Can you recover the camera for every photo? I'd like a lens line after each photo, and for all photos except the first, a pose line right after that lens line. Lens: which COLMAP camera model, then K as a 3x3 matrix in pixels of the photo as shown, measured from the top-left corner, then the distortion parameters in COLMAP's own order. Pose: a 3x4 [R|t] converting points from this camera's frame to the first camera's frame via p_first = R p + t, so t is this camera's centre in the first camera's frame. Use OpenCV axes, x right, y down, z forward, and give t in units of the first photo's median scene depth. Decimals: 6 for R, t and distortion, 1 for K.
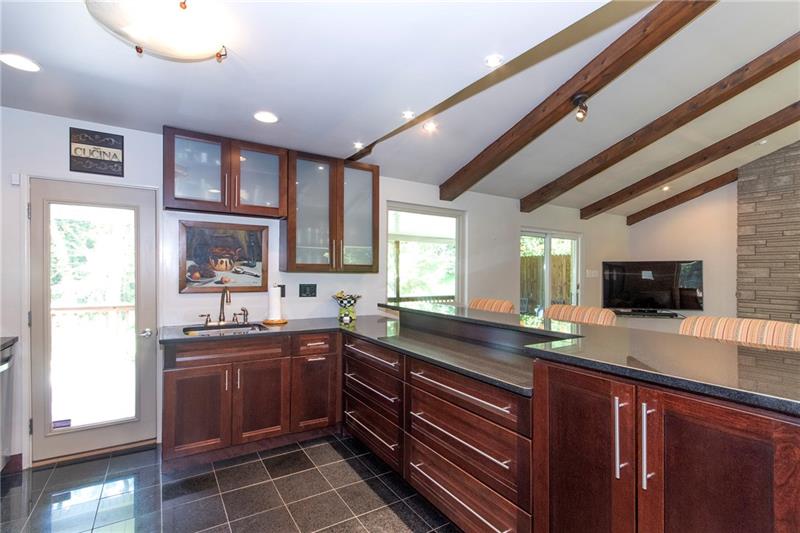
lens RADIAL K [[365.9, 0, 400.4], [0, 365.9, 271.2], [0, 0, 1]] dist [-0.001131, 0.000954]
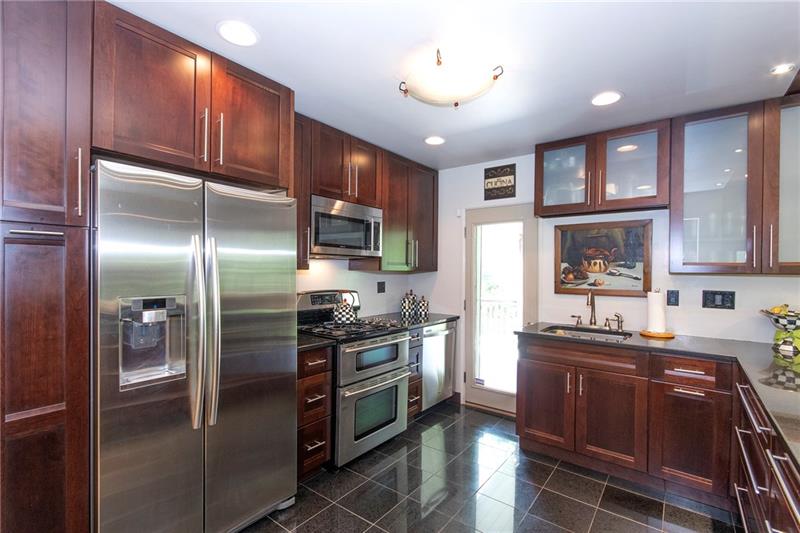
lens RADIAL K [[365.9, 0, 399.6], [0, 365.9, 273.9], [0, 0, 1]] dist [-0.001131, 0.000954]
pose [[0.353019, 0.000508, -0.935616, 0.241231], [-0.002947, 0.999995, -0.000568, 0.004540], [0.935611, 0.002957, 0.353019, 0.185049]]
